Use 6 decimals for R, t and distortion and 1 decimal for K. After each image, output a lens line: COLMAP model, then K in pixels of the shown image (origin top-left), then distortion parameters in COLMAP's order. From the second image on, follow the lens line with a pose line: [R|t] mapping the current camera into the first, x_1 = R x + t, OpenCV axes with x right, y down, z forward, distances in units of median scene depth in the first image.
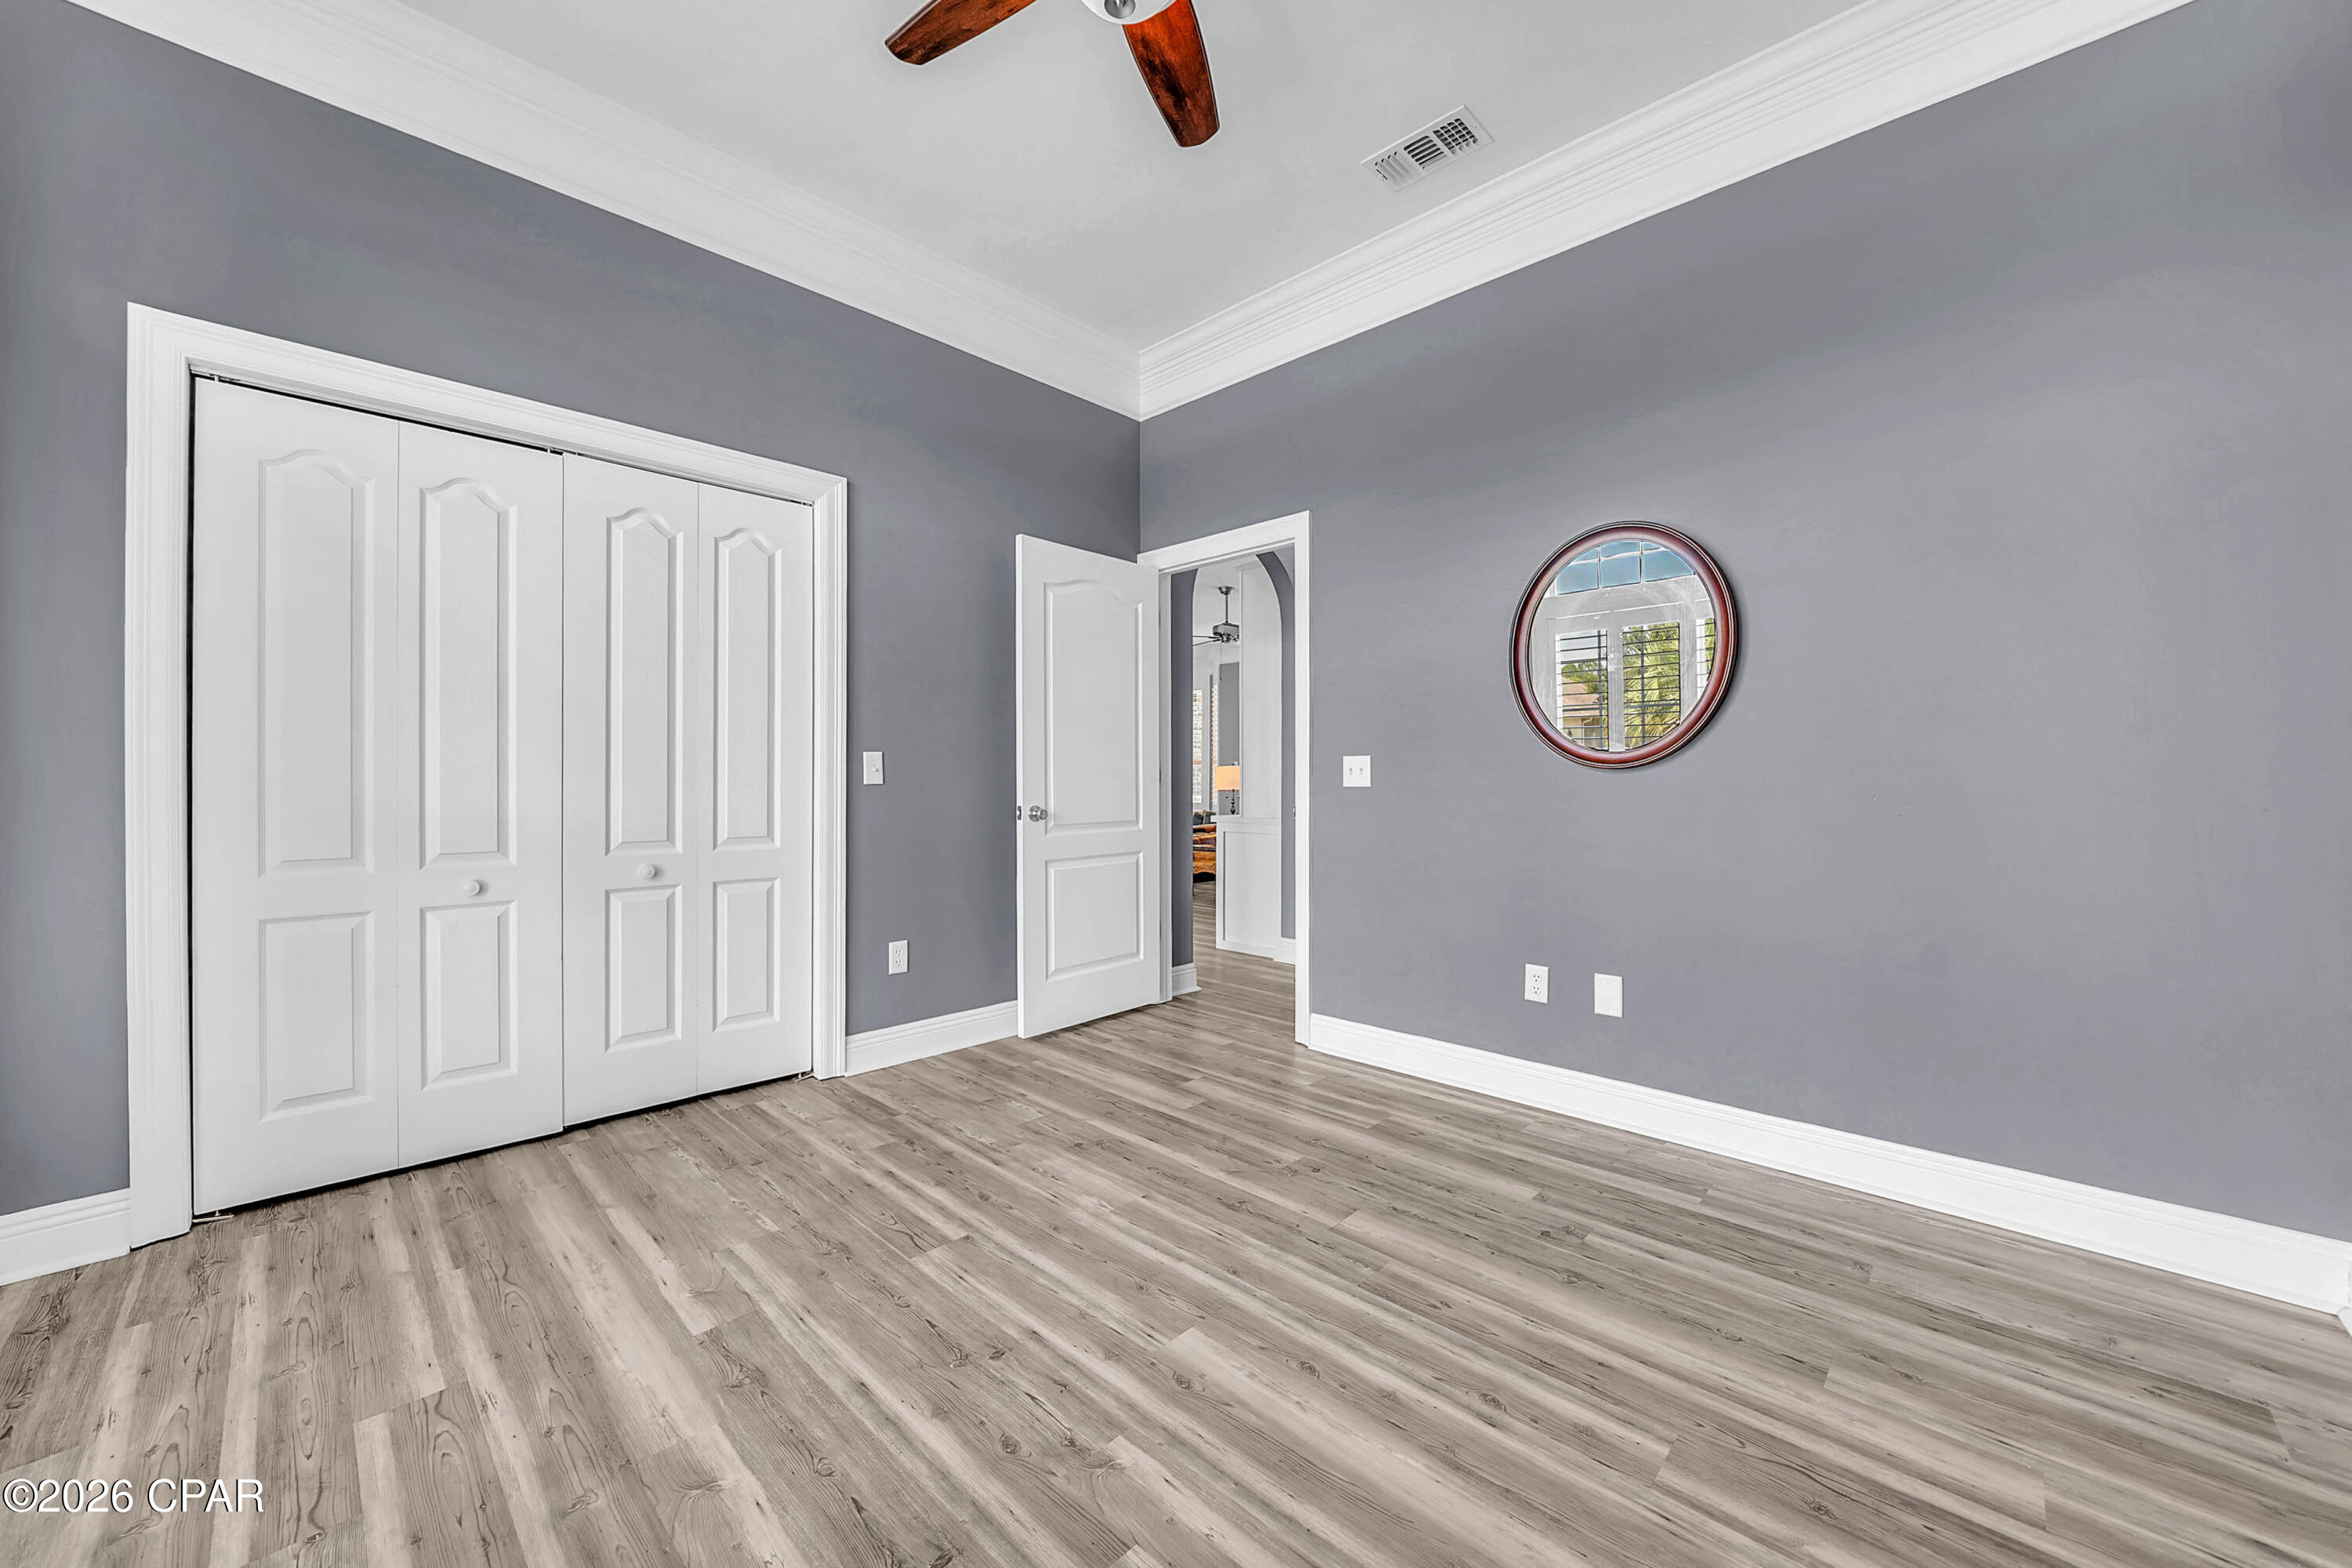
lens RADIAL K [[873.5, 0, 1166.1], [0, 873.5, 776.2], [0, 0, 1]] dist [-0.010543, 0.000257]
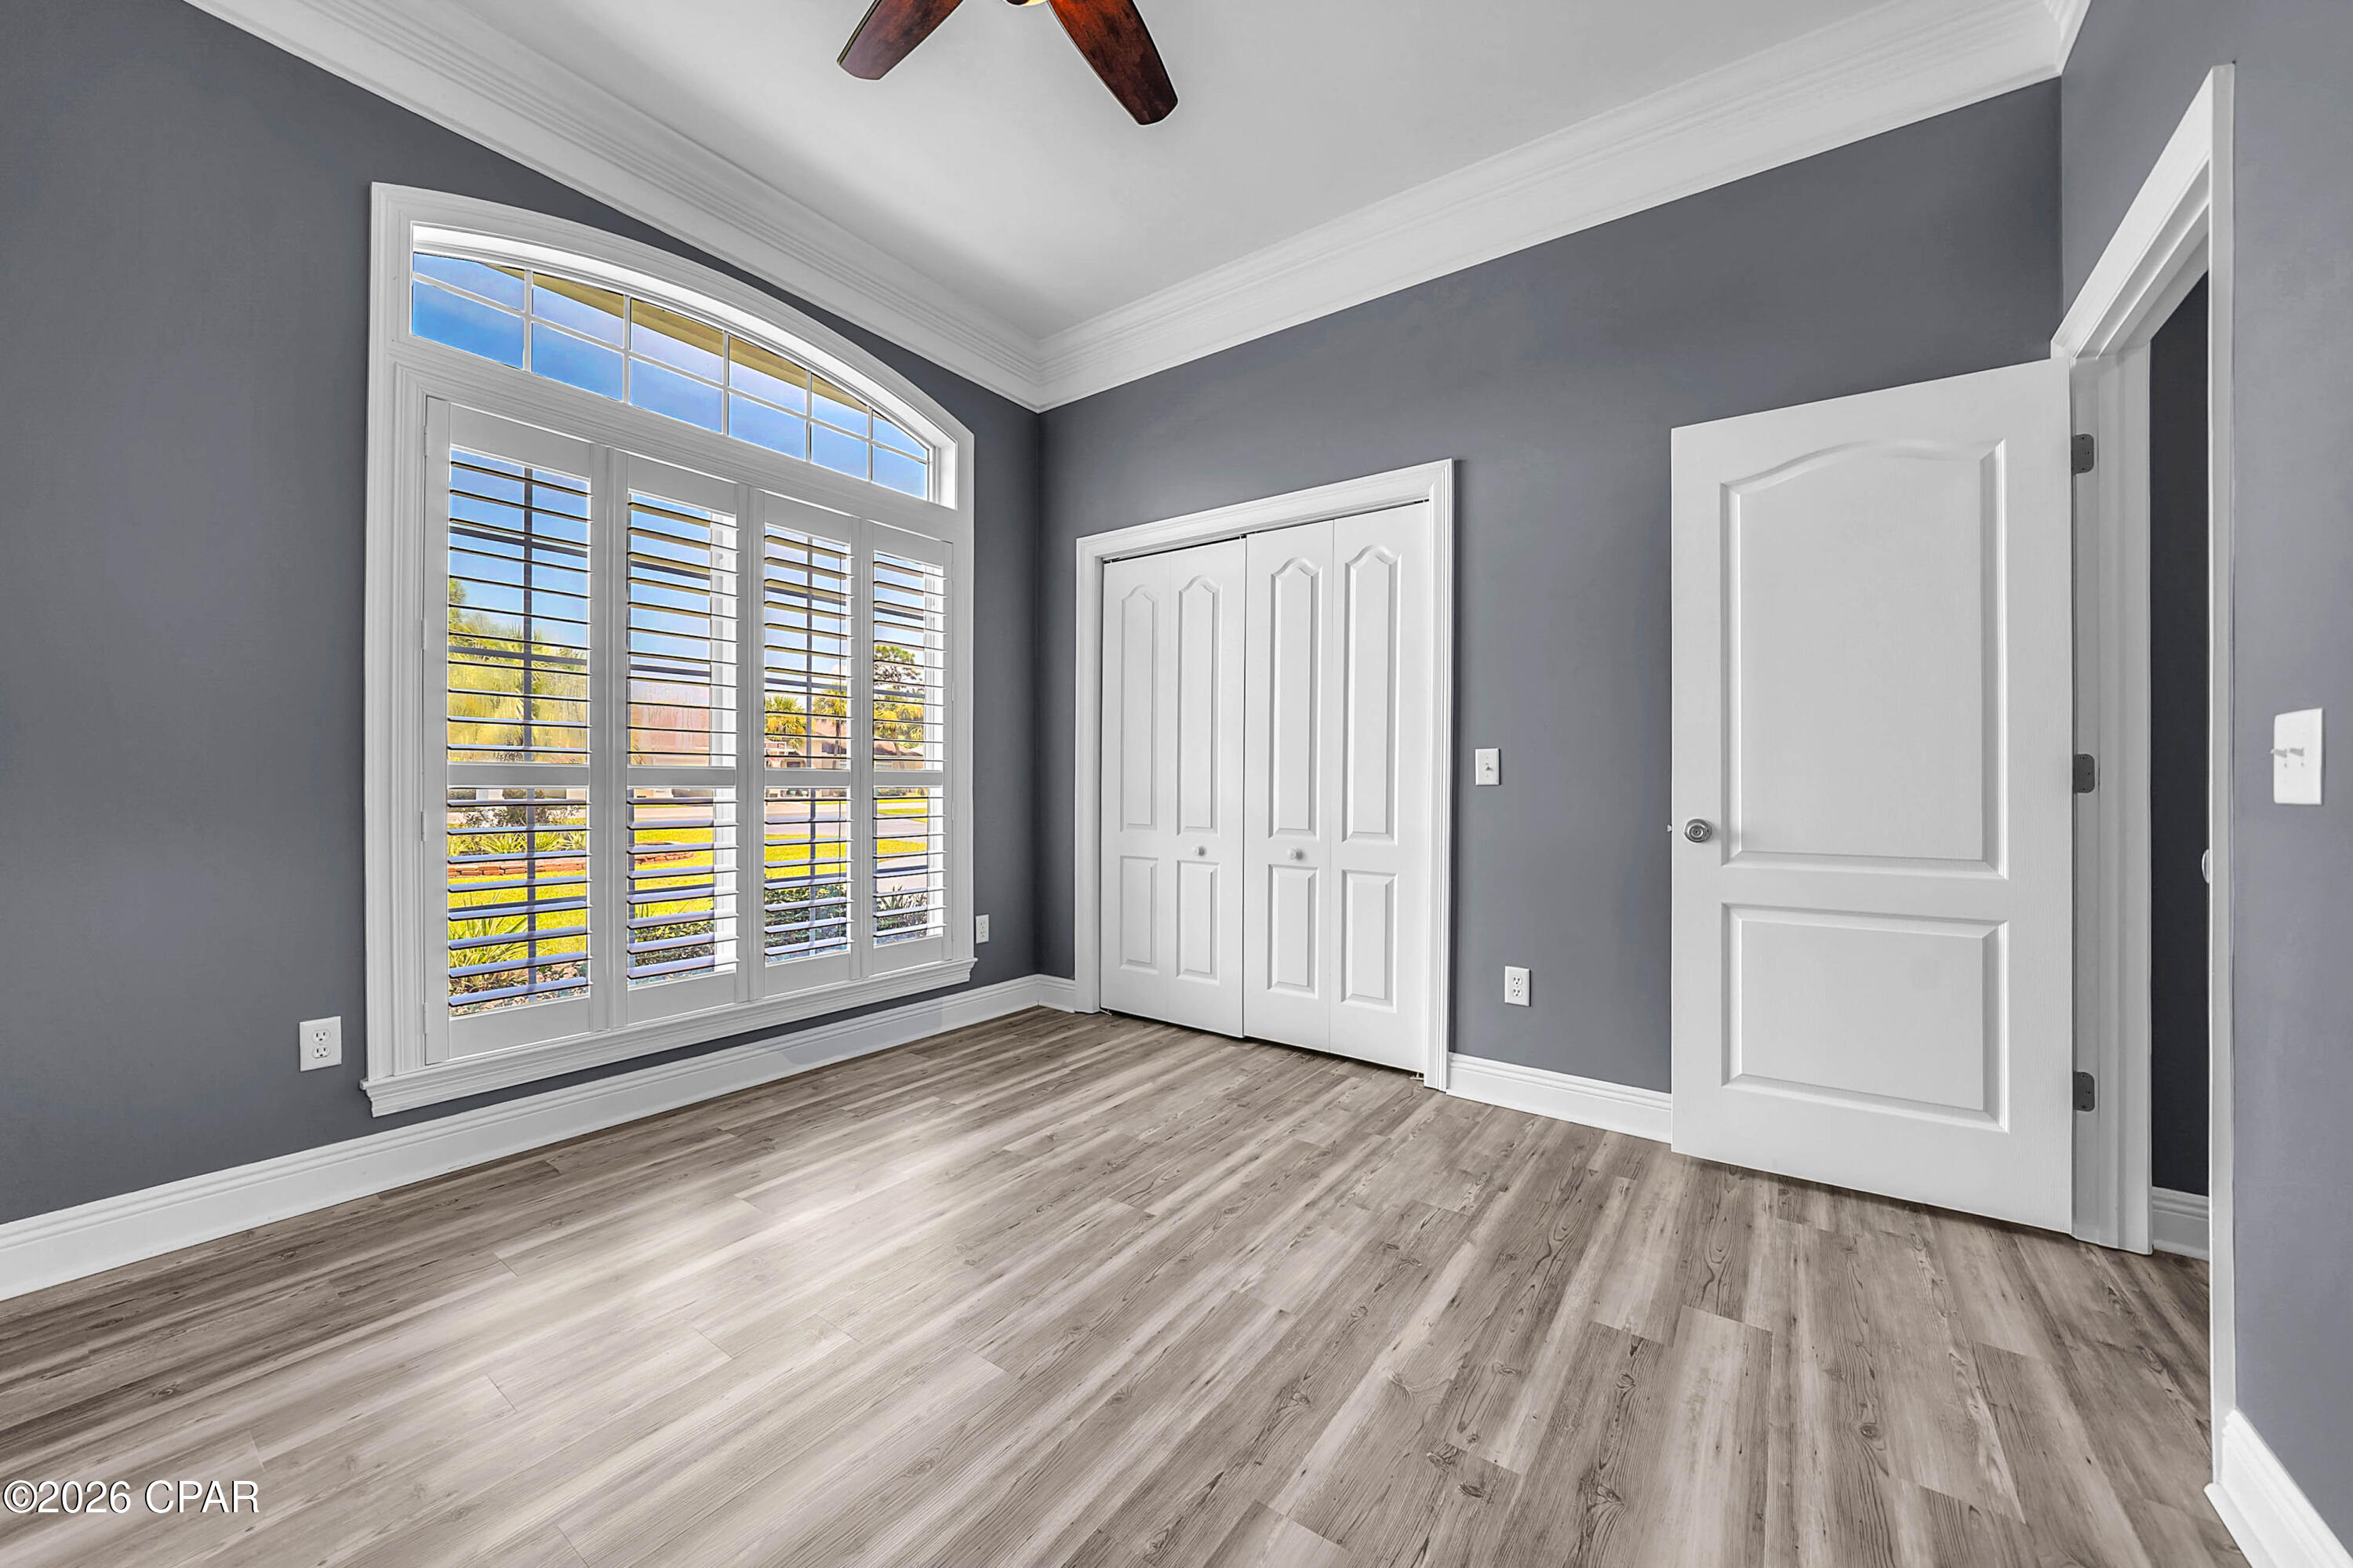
lens RADIAL K [[873.9, 0, 1166.6], [0, 873.9, 776.2], [0, 0, 1]] dist [-0.010543, 0.000257]
pose [[0.150140, -0.003972, -0.988657, 0.724787], [-0.004473, 0.999979, -0.004697, 0.008851], [0.988655, 0.005127, 0.150119, 0.774461]]
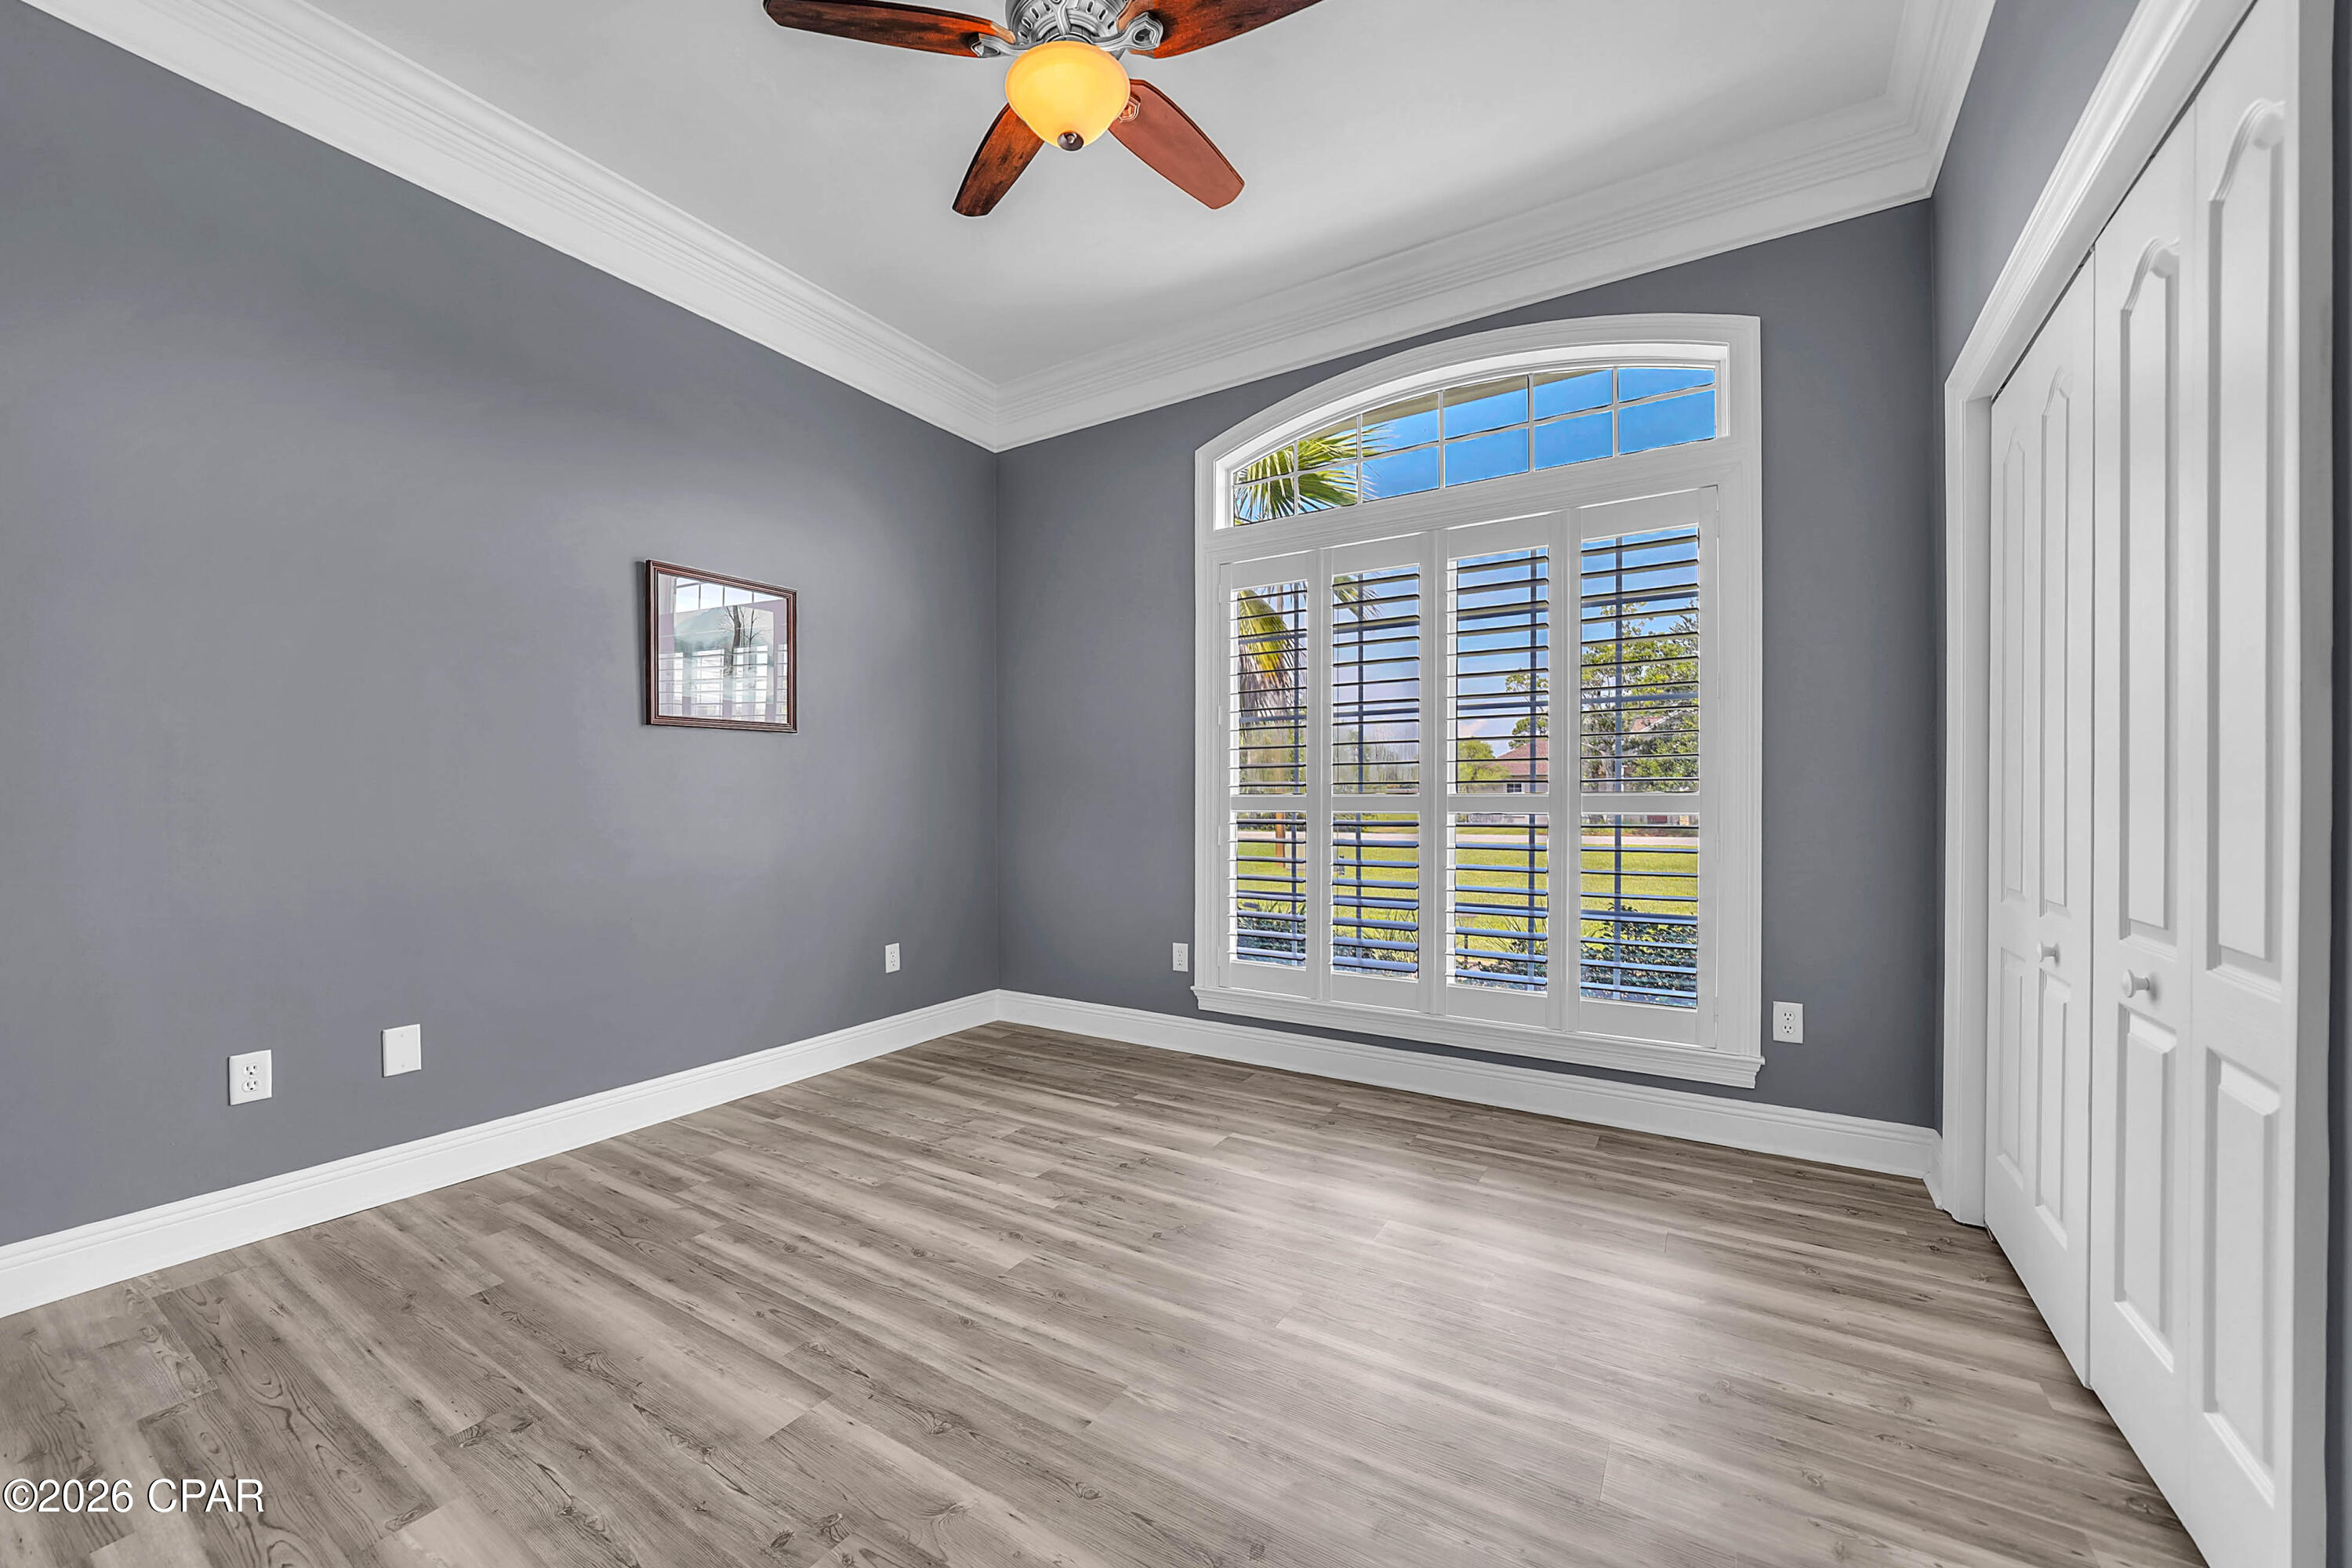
lens RADIAL K [[902.9, 0, 1154.9], [0, 902.9, 809.4], [0, 0, 1]] dist [-0.016782, 0.000023]
pose [[-0.978775, 0.002484, -0.204922, 0.063862], [0.001488, 0.999986, 0.005016, 0.006664], [0.204932, 0.004605, -0.978765, 1.673802]]
